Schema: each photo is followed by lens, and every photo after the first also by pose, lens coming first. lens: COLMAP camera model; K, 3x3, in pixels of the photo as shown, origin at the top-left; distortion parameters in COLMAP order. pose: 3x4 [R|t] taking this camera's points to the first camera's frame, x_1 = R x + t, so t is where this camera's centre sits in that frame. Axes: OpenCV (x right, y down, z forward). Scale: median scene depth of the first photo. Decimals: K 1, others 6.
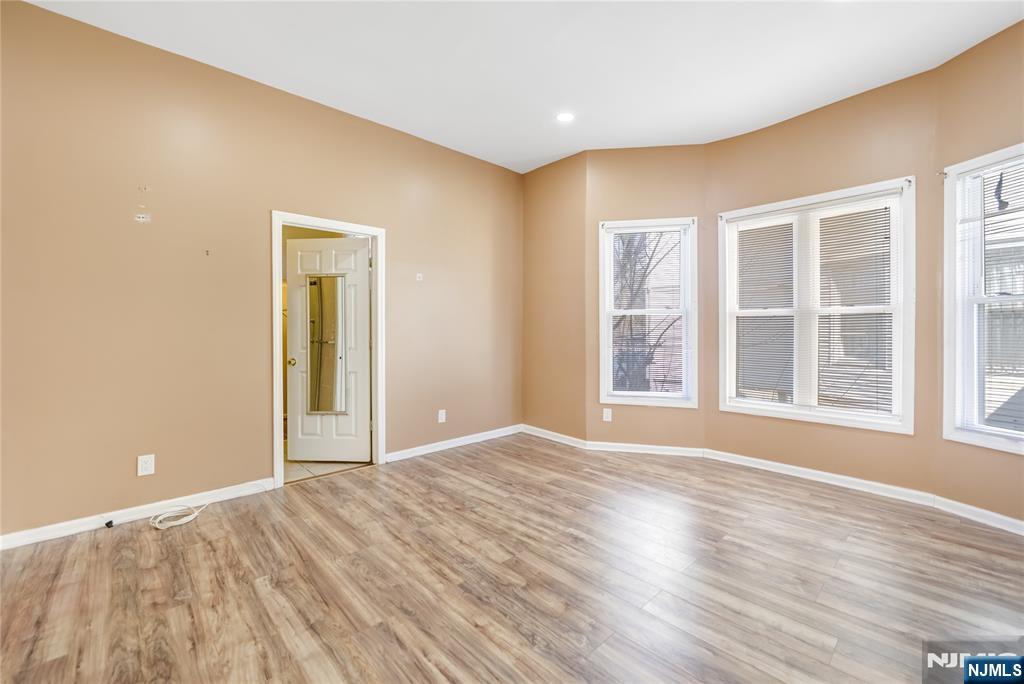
lens RADIAL K [[406.7, 0, 511.9], [0, 406.7, 336.3], [0, 0, 1]] dist [-0.006863, 0.000416]
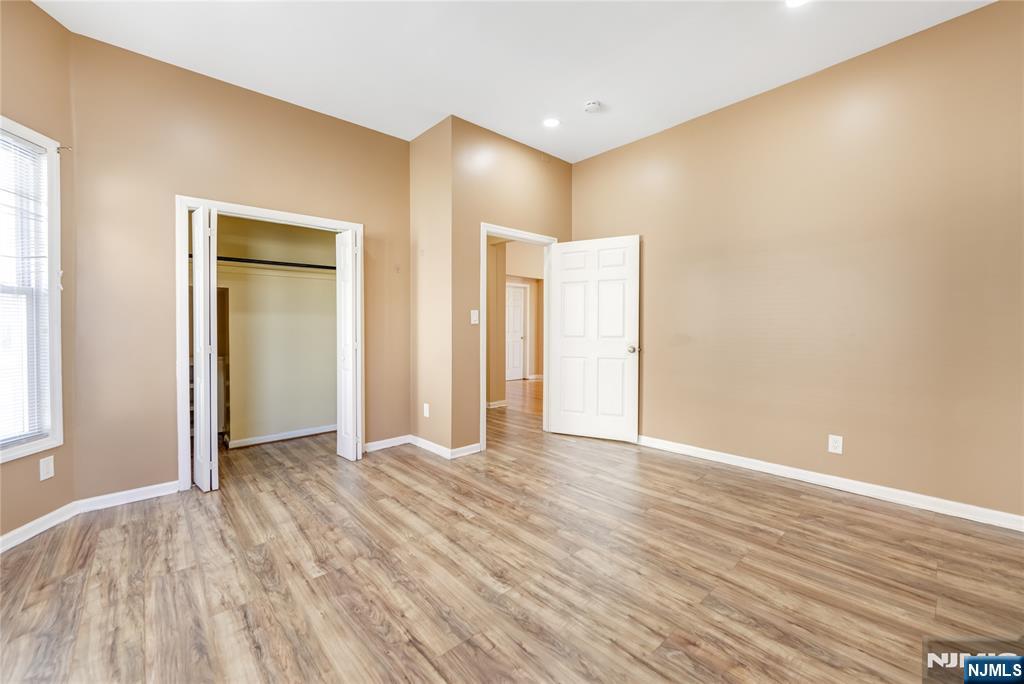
lens RADIAL K [[406.7, 0, 511.9], [0, 406.7, 334.1], [0, 0, 1]] dist [-0.006863, 0.000416]
pose [[-0.999597, 0.003954, 0.028127, 0.115529], [0.004626, 0.999705, 0.023858, -0.013487], [-0.028024, 0.023979, -0.999320, 1.893658]]
